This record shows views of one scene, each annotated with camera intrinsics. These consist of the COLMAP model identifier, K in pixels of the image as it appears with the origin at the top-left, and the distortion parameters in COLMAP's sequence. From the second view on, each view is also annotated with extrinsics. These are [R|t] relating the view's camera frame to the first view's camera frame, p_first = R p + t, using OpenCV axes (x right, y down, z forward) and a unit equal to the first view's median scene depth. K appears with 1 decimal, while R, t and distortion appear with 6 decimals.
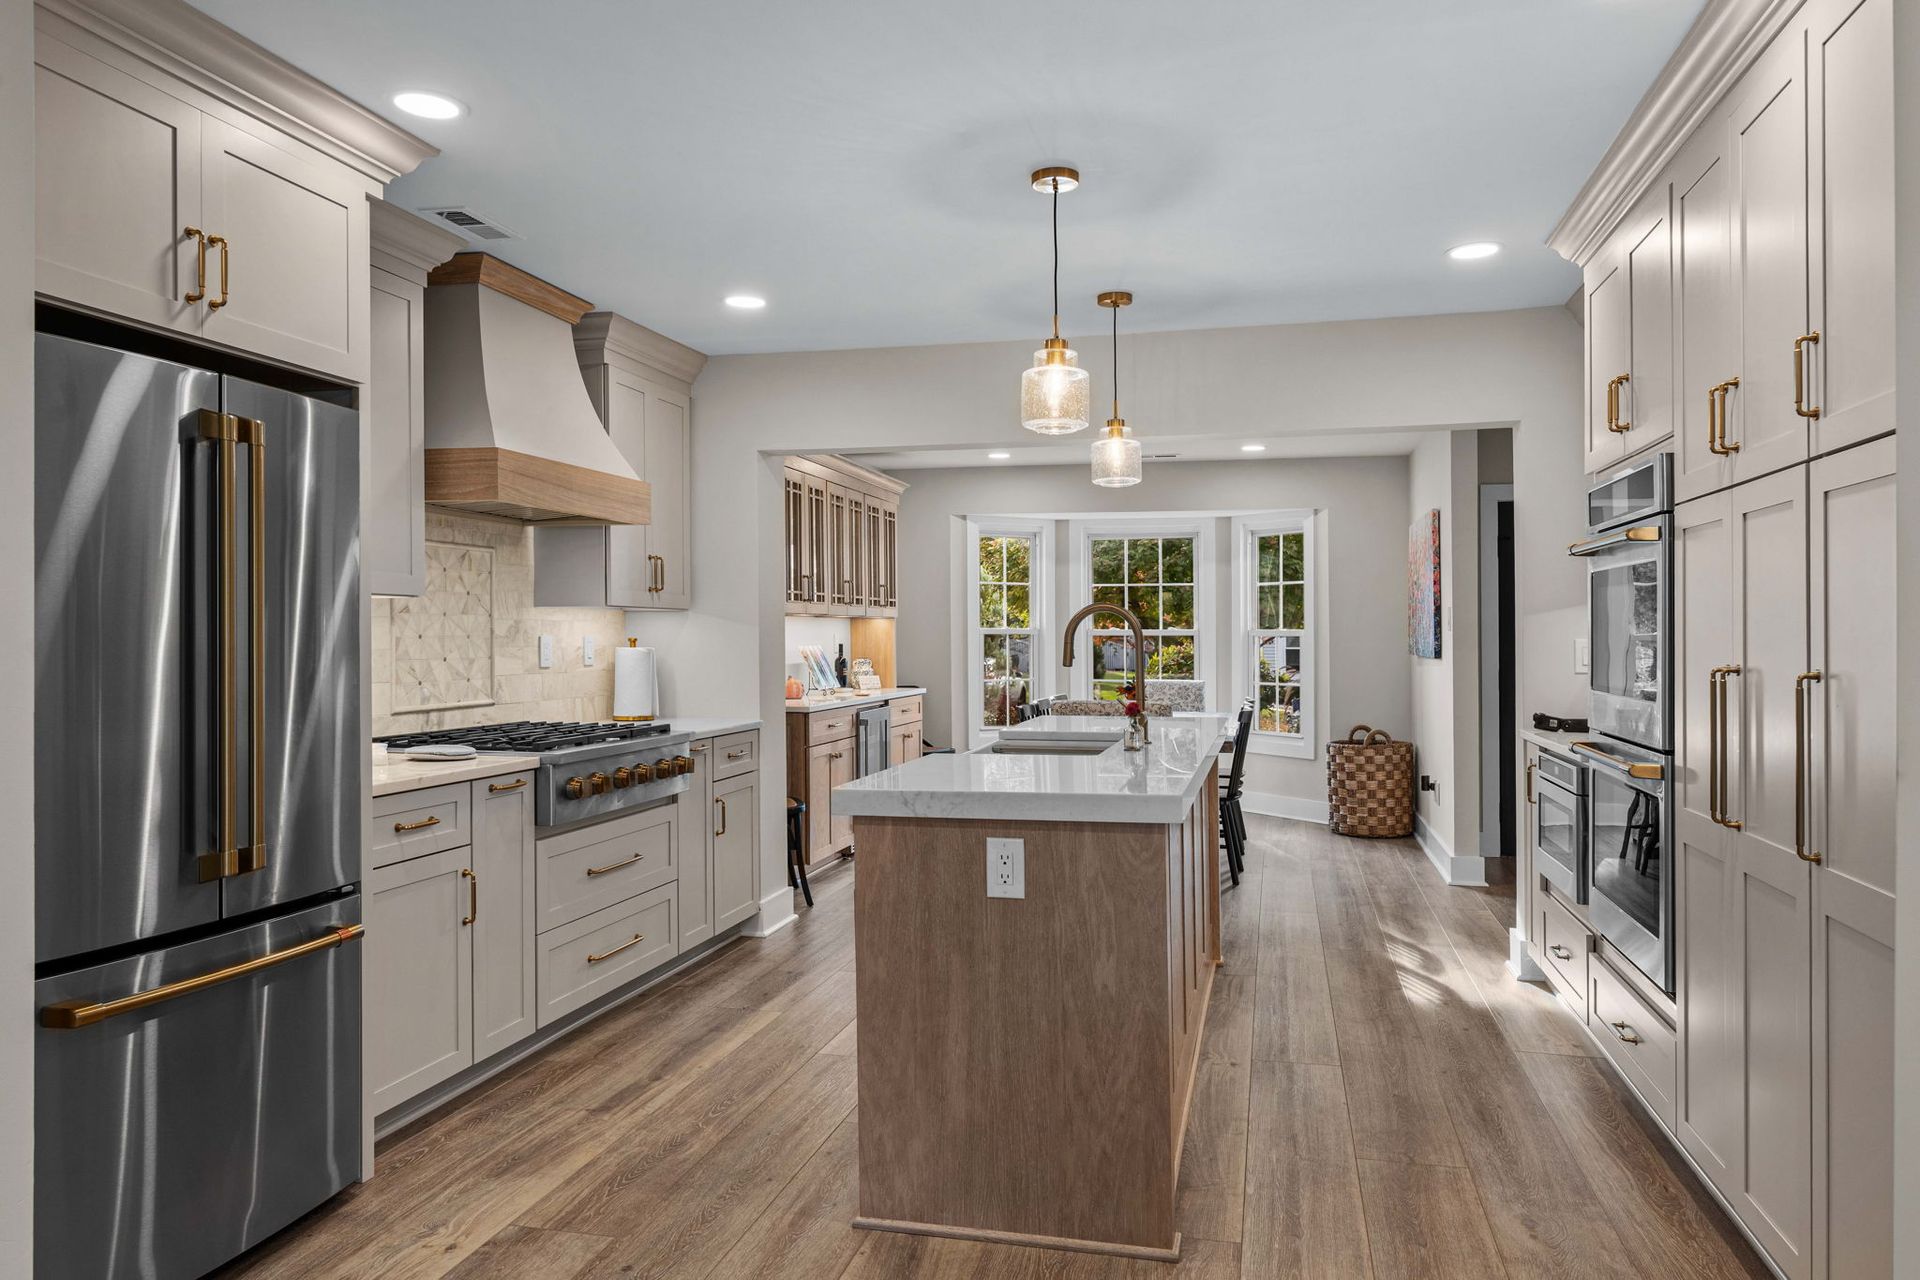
lens RADIAL K [[1279.1, 0, 960.0], [0, 1279.1, 640.0], [0, 0, 1]] dist [0.002609, -0.002176]
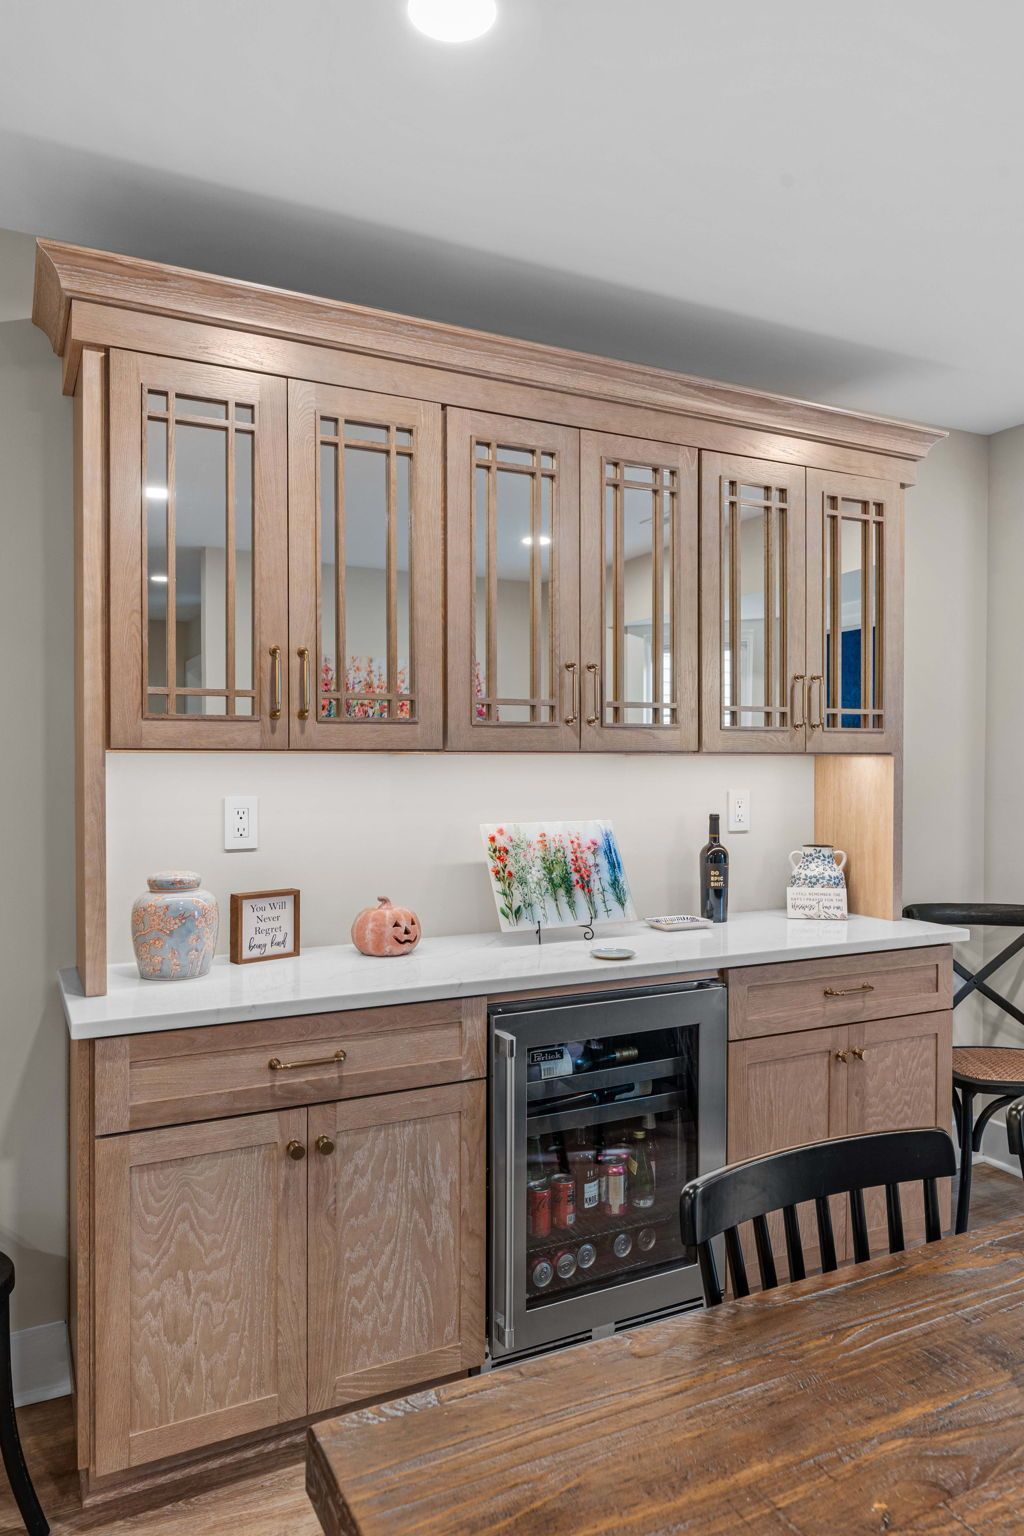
lens RADIAL K [[1021.1, 0, 512.0], [0, 1021.1, 768.0], [0, 0, 1]] dist [0.002900, -0.001299]
pose [[0.647964, 0.005886, -0.761648, 0.240246], [-0.005816, 0.999979, 0.002780, -0.025440], [0.761649, 0.002629, 0.647985, 1.334372]]
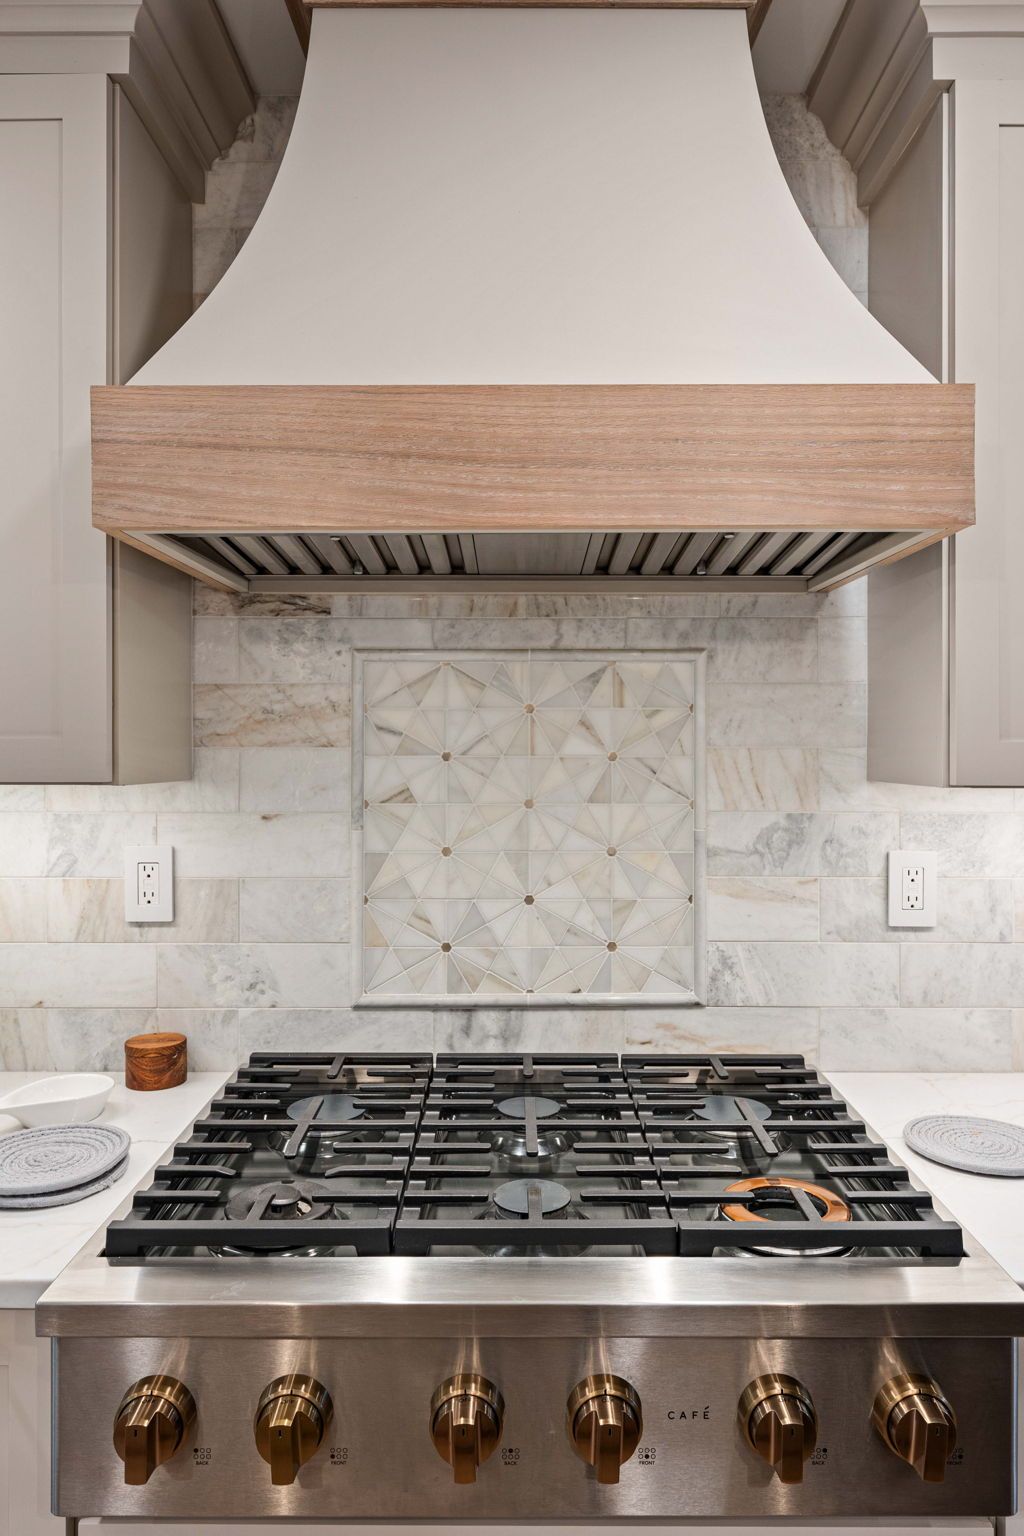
lens RADIAL K [[1028.8, 0, 518.3], [0, 1028.8, 749.5], [0, 0, 1]] dist [0.001771, -0.001046]
pose [[0.236255, 0.002317, -0.971688, -0.036490], [-0.004087, 0.999991, 0.001391, -0.040089], [0.971683, 0.003643, 0.236262, 0.898179]]
